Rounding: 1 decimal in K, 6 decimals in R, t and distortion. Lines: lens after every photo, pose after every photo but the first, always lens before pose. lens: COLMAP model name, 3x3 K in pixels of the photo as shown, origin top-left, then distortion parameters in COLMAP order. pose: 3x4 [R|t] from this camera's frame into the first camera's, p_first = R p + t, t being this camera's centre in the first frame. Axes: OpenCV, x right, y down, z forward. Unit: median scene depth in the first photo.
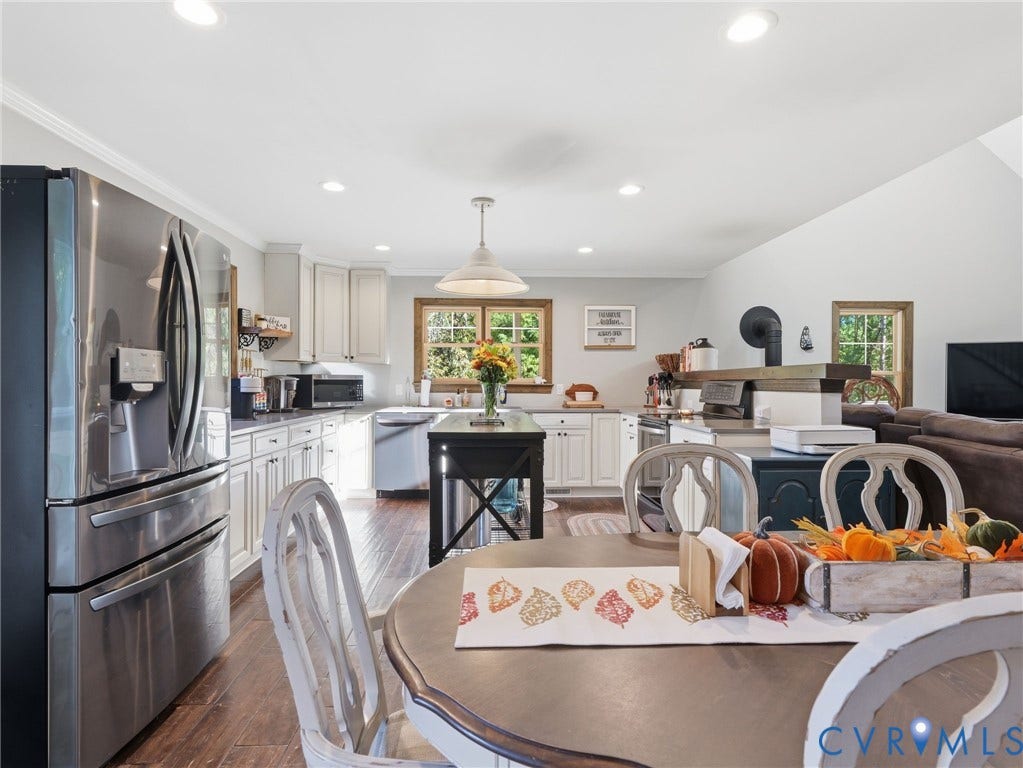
lens RADIAL K [[543.1, 0, 513.7], [0, 543.1, 388.0], [0, 0, 1]] dist [0.006726, 0.001444]
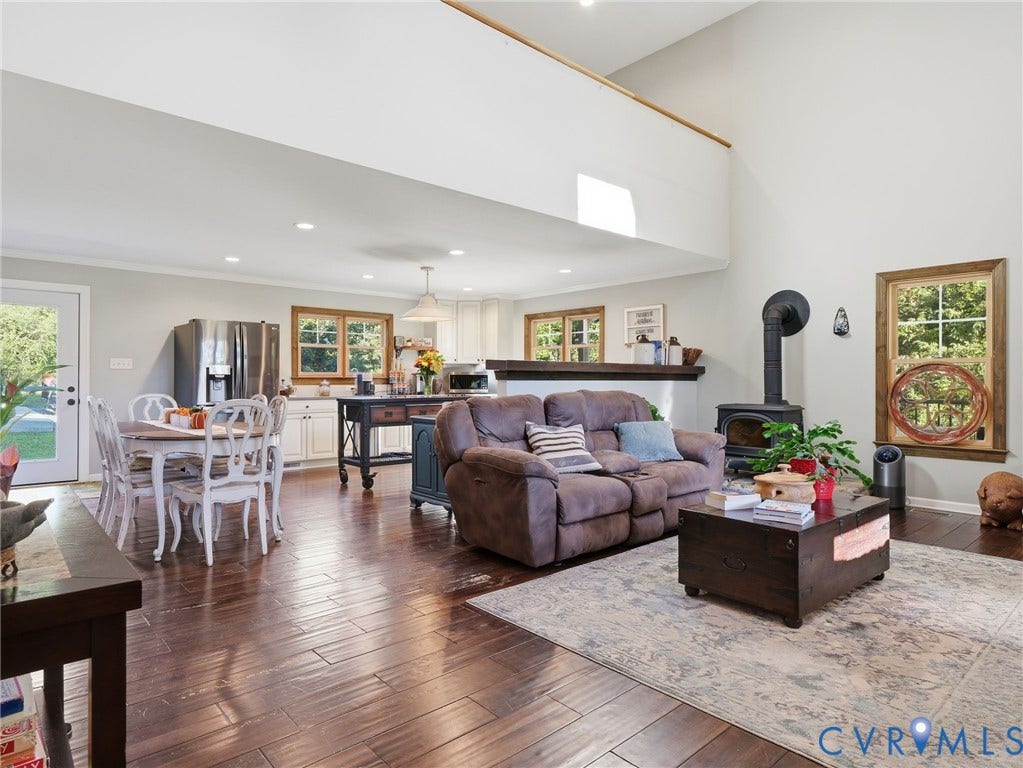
lens RADIAL K [[607.0, 0, 515.0], [0, 607.0, 380.2], [0, 0, 1]] dist [-0.000974, 0.000418]
pose [[0.641185, -0.002350, -0.767382, 1.094913], [-0.003036, 0.999980, -0.005599, 0.007864], [0.767380, 0.005920, 0.641165, 0.006526]]
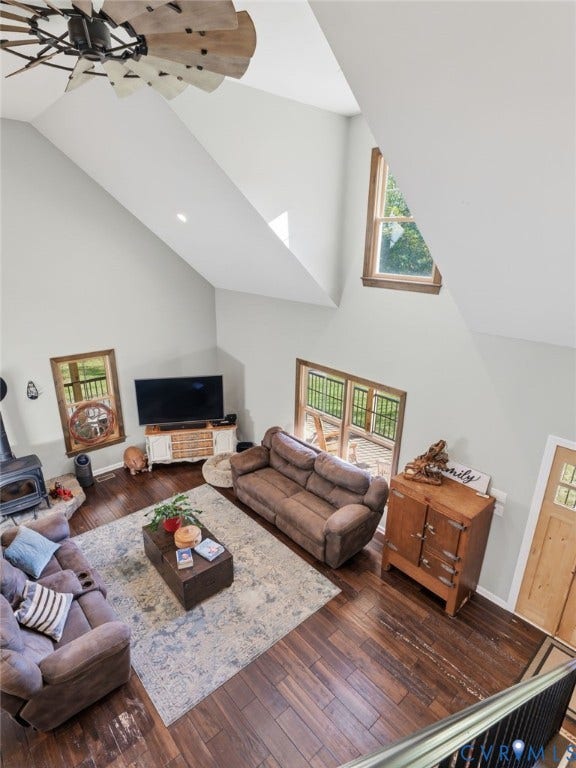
lens RADIAL K [[413.4, 0, 286.8], [0, 413.4, 388.9], [0, 0, 1]] dist [-0.000312, -0.000464]
pose [[0.774375, -0.198372, 0.600826, 0.489156], [-0.009968, 0.945639, 0.325065, -0.487280], [-0.632649, -0.257711, 0.730302, -0.107281]]
